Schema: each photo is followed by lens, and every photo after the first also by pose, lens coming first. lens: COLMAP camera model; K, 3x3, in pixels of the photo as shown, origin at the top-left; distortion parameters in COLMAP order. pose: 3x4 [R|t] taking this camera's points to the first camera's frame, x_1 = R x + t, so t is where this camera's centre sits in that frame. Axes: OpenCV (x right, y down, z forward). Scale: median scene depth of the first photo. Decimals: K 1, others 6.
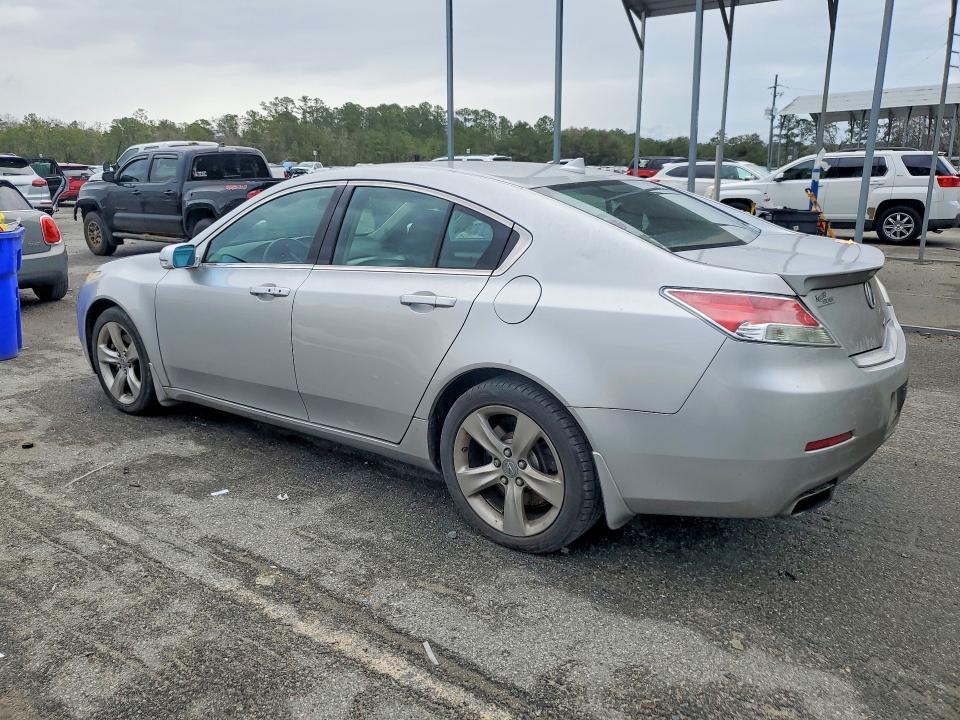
lens RADIAL K [[791.3, 0, 480.0], [0, 791.3, 360.0], [0, 0, 1]] dist [0.008893, 0.013430]
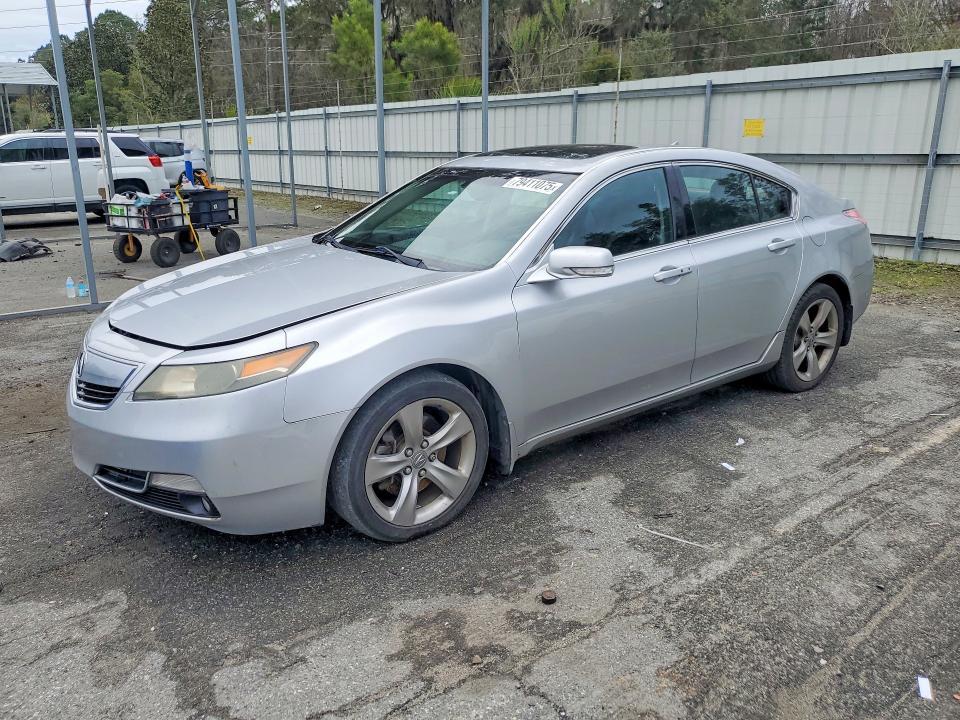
lens RADIAL K [[782.8, 0, 480.0], [0, 782.8, 360.0], [0, 0, 1]] dist [0.072360, -0.079469]
pose [[0.208945, -0.257543, 0.943405, -1.377269], [0.236351, 0.949399, 0.206832, -0.263250], [-0.948936, 0.179758, 0.259243, 1.049040]]
